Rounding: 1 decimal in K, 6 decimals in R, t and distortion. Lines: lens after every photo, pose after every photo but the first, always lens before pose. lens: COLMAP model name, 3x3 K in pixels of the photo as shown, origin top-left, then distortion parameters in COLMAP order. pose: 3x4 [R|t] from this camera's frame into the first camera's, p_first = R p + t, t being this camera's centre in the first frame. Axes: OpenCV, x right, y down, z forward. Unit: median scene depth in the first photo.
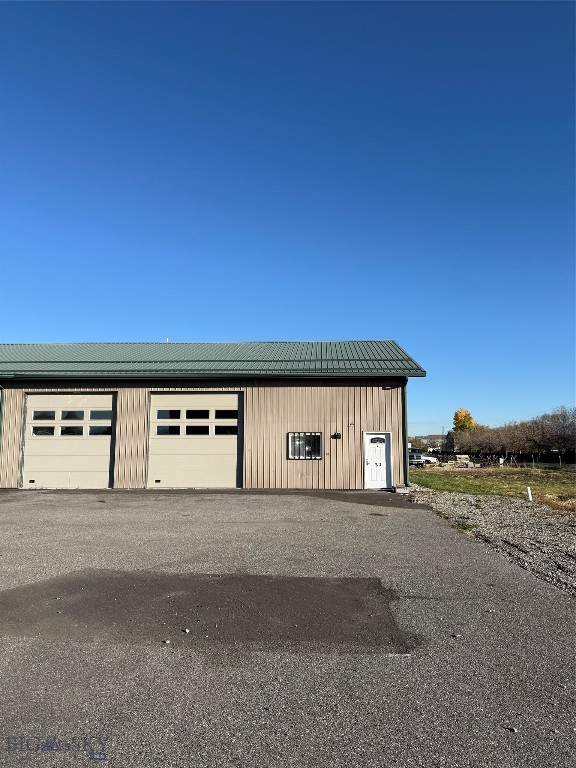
lens RADIAL K [[529.1, 0, 288.0], [0, 529.1, 384.0], [0, 0, 1]] dist [0.175819, -0.335899]
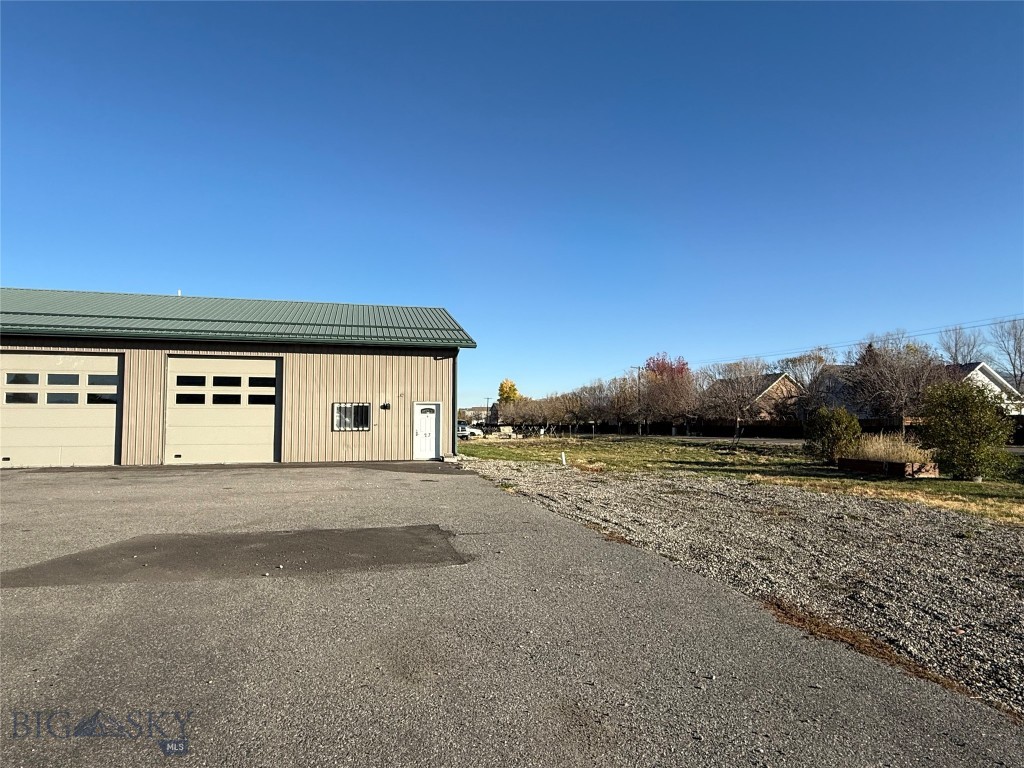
lens RADIAL K [[627.8, 0, 512.0], [0, 627.8, 384.0], [0, 0, 1]] dist [0.000184, 0.000025]
pose [[0.948472, 0.015352, 0.316489, -0.050802], [-0.033339, 0.998117, 0.051497, -0.008824], [-0.315103, -0.059395, 0.947197, -0.144974]]
